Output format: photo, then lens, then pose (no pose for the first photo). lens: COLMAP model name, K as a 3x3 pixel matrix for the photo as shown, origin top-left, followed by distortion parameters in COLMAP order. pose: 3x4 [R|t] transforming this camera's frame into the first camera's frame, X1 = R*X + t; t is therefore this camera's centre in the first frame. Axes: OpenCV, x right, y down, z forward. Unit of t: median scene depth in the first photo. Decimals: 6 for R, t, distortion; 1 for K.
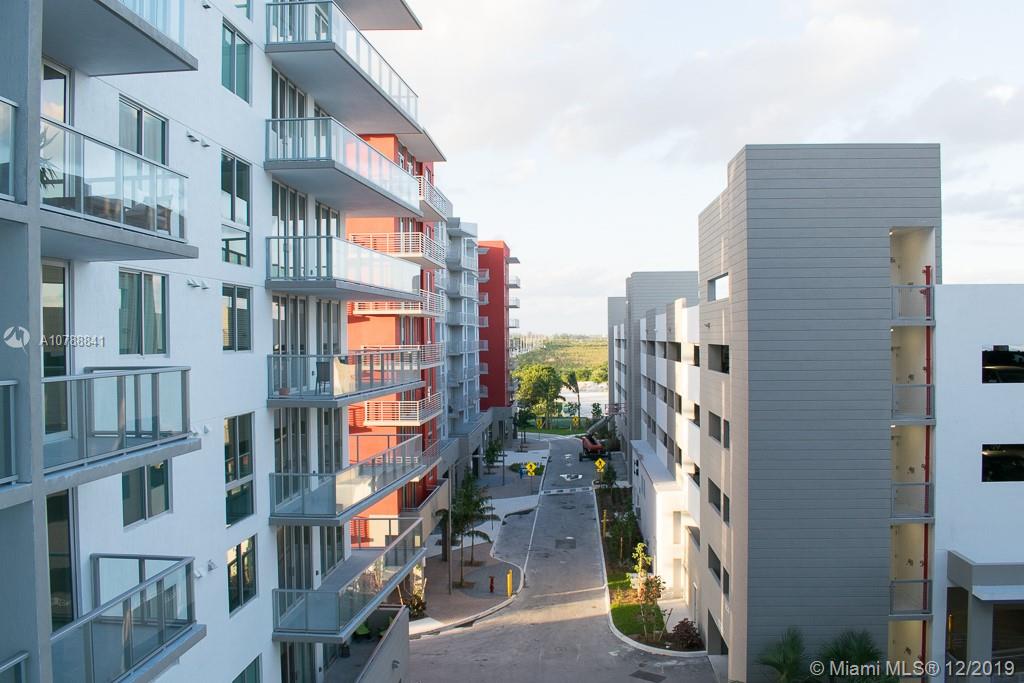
lens RADIAL K [[878.2, 0, 512.0], [0, 878.2, 341.5], [0, 0, 1]] dist [-0.012579, 0.000740]
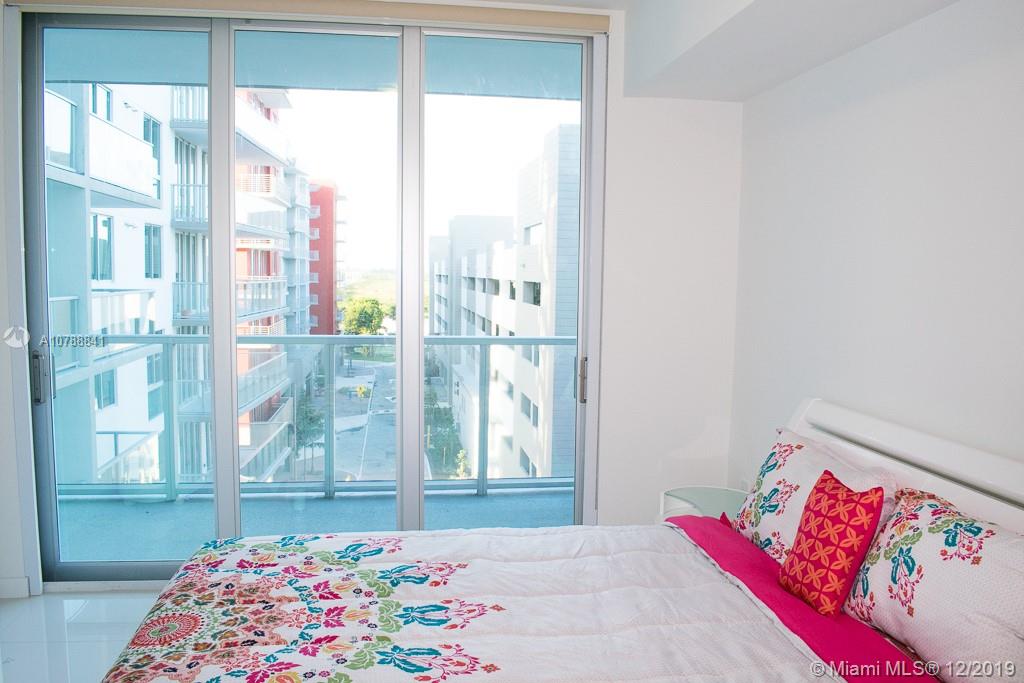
lens RADIAL K [[878.2, 0, 512.0], [0, 878.2, 341.5], [0, 0, 1]] dist [-0.012579, 0.000740]
pose [[0.976229, 0.006402, 0.216647, -0.035807], [-0.022445, 0.997176, 0.071672, -0.000222], [-0.215576, -0.074831, 0.973615, -0.120250]]
